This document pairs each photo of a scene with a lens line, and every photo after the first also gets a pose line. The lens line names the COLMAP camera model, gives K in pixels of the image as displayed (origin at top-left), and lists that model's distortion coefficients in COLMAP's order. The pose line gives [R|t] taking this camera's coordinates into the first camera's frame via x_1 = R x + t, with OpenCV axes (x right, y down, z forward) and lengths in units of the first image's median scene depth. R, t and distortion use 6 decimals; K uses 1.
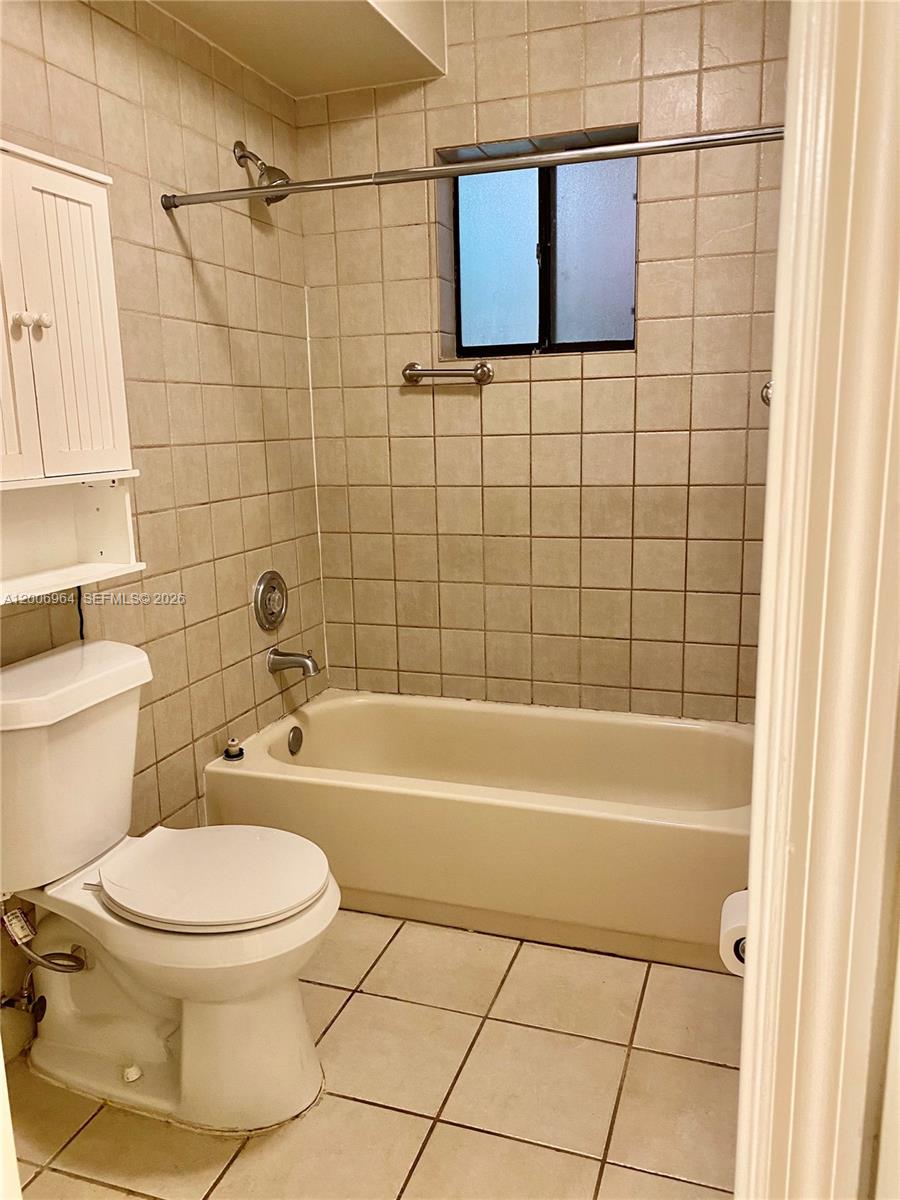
lens RADIAL K [[917.1, 0, 457.0], [0, 917.1, 592.5], [0, 0, 1]] dist [0.010509, 0.006474]
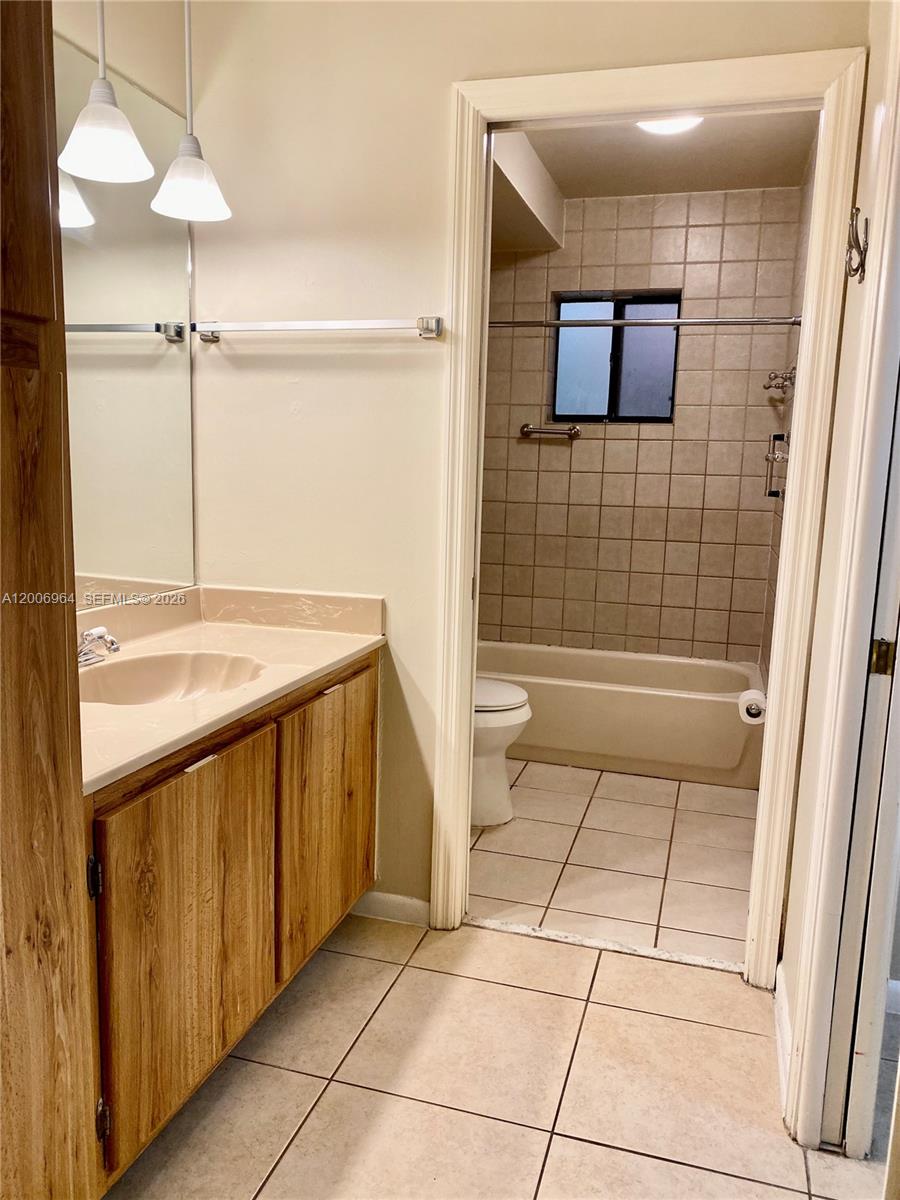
lens RADIAL K [[917.1, 0, 442.8], [0, 917.1, 607.5], [0, 0, 1]] dist [0.010509, 0.006474]
pose [[0.998052, 0.043613, 0.044606, -0.254465], [-0.042087, 0.998515, -0.034598, 0.124369], [-0.046049, 0.032654, 0.998405, -0.551978]]
